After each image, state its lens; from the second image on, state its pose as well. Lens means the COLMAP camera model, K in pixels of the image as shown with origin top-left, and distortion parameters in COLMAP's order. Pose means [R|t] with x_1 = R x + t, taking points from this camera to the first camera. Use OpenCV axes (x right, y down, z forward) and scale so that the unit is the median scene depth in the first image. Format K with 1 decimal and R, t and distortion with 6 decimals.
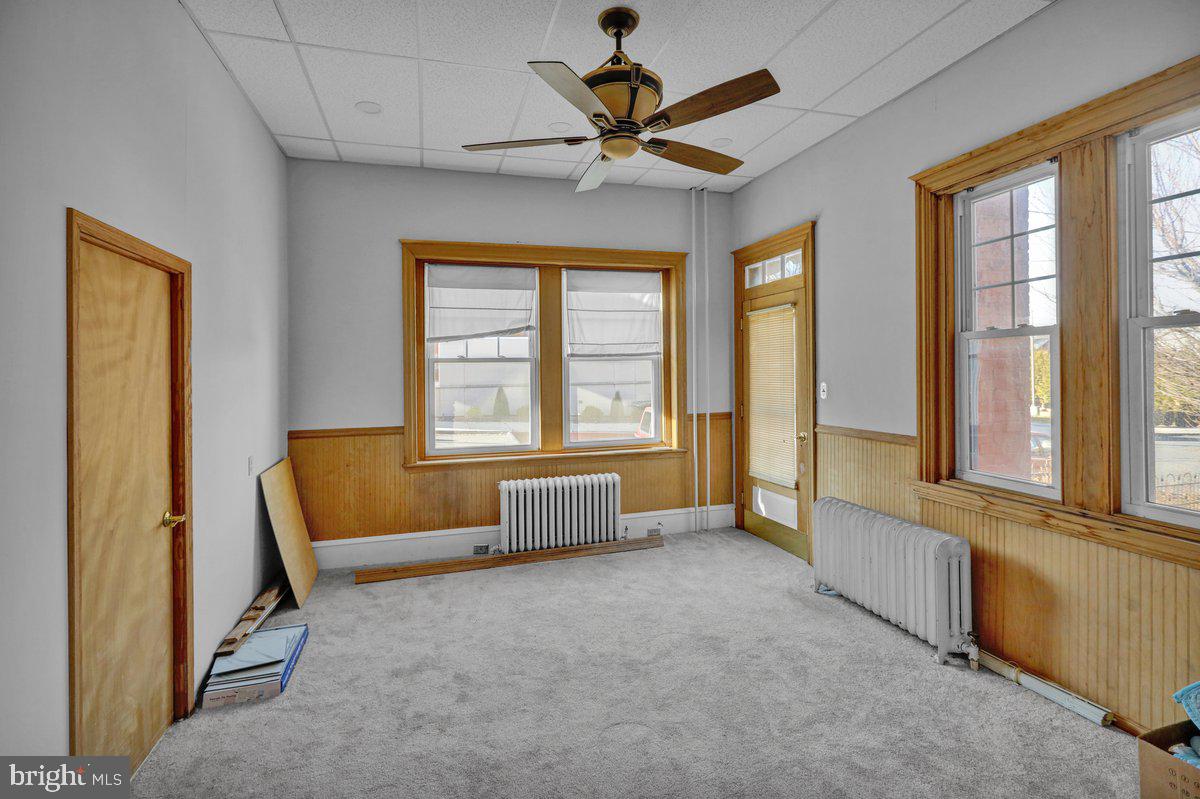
lens RADIAL K [[560.9, 0, 598.0], [0, 560.9, 390.3], [0, 0, 1]] dist [0.002828, -0.001016]
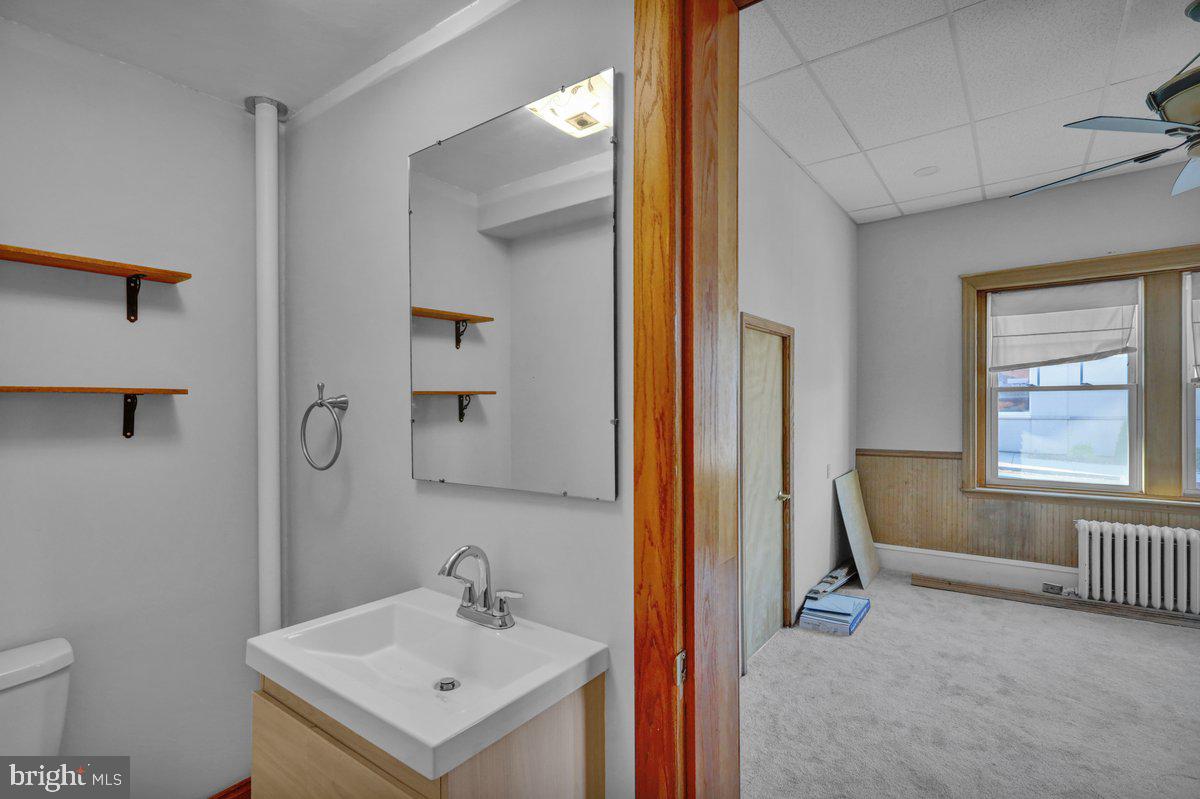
lens RADIAL K [[560.9, 0, 598.0], [0, 560.9, 390.3], [0, 0, 1]] dist [0.002828, -0.001016]
pose [[0.592136, -0.016405, -0.805671, 0.117969], [-0.024932, 0.998941, -0.038665, 0.006671], [0.805453, 0.042982, 0.591100, -0.209351]]
